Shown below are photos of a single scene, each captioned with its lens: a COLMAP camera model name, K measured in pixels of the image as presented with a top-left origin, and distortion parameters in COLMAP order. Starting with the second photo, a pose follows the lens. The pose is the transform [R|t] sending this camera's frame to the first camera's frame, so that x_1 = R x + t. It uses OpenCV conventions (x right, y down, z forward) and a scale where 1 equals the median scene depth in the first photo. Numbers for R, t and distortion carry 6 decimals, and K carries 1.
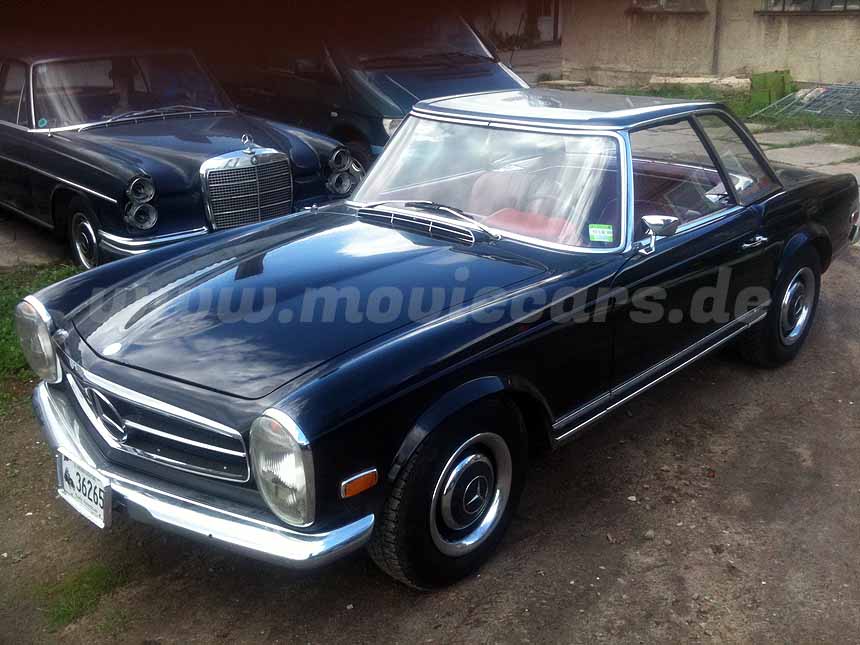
lens RADIAL K [[950.6, 0, 429.9], [0, 950.6, 322.7], [0, 0, 1]] dist [0.001170, 0.000000]
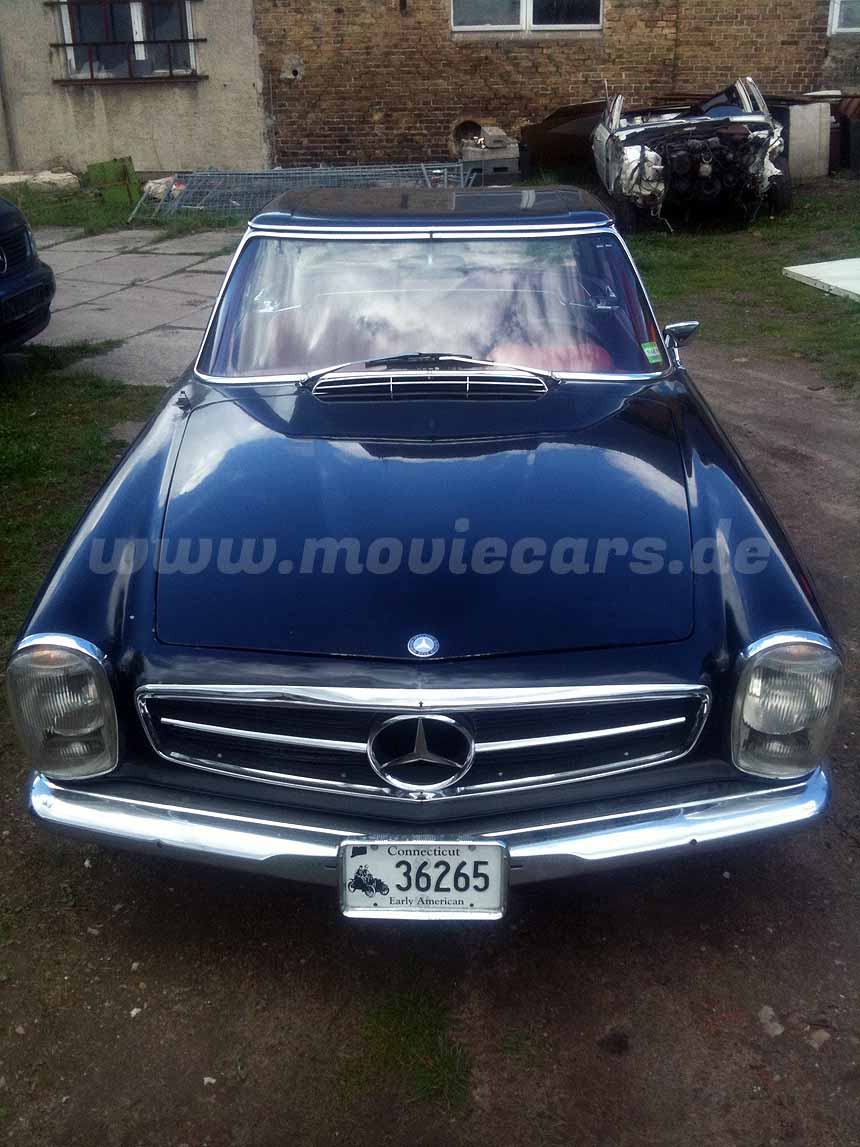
lens RADIAL K [[1267.9, 0, 430.0], [0, 1267.9, 573.0], [0, 0, 1]] dist [0.001170, 0.000000]
pose [[0.737840, -0.266840, 0.619991, -0.159501], [0.233692, 0.962719, 0.136237, -0.024652], [-0.633230, 0.044366, 0.772691, 0.069930]]
